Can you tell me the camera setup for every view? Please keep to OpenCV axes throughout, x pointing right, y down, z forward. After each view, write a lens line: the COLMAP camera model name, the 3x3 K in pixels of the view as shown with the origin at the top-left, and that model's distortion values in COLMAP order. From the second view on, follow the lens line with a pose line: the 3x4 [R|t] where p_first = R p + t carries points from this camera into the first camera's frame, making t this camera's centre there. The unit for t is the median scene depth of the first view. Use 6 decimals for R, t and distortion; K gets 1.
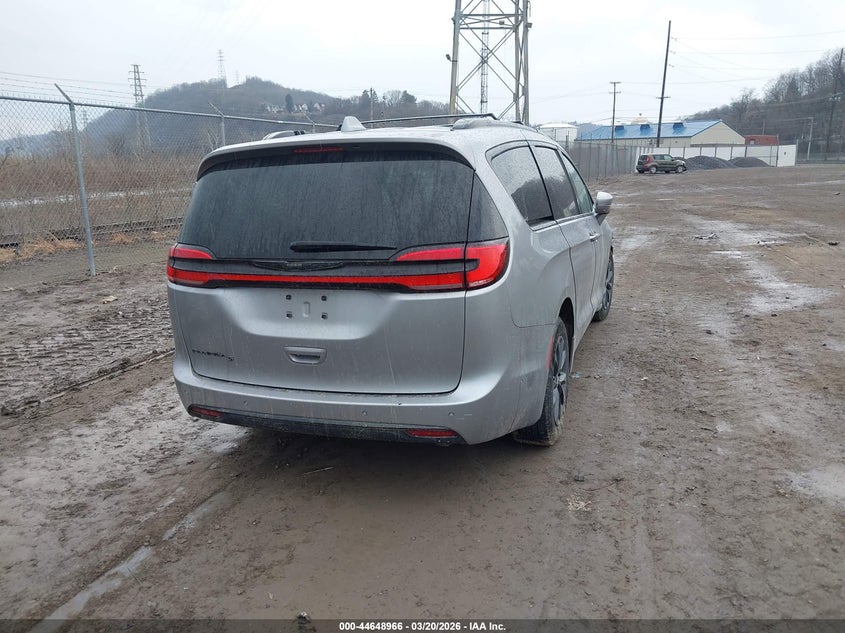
lens RADIAL K [[664.4, 0, 423.1], [0, 664.4, 316.3], [0, 0, 1]] dist [0.038242, -0.027849]
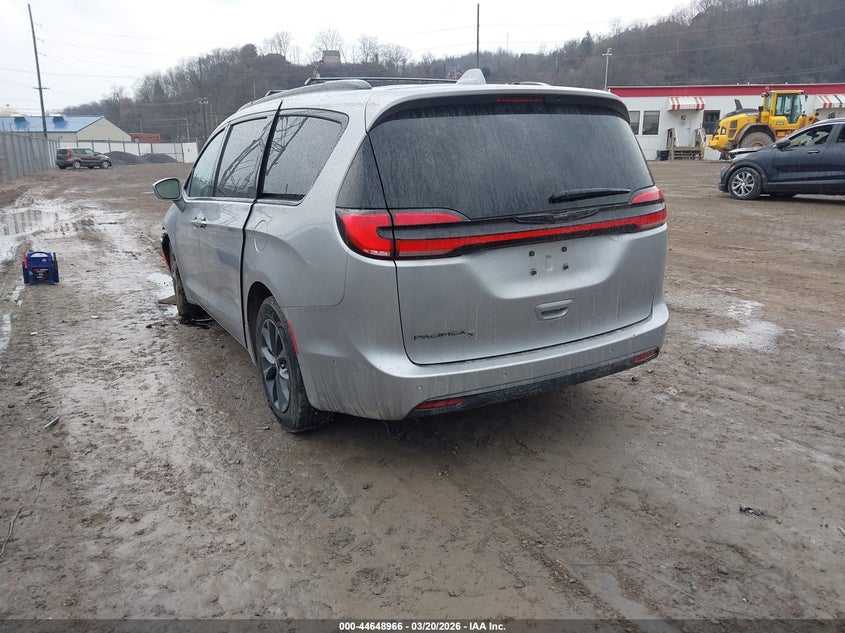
lens RADIAL K [[664.4, 0, 418.1], [0, 664.4, 319.3], [0, 0, 1]] dist [0.038242, -0.027849]
pose [[0.670791, -0.175855, 0.720496, -1.001353], [0.170069, 0.982068, 0.081361, -0.040788], [-0.721884, 0.067958, 0.688670, 0.459542]]
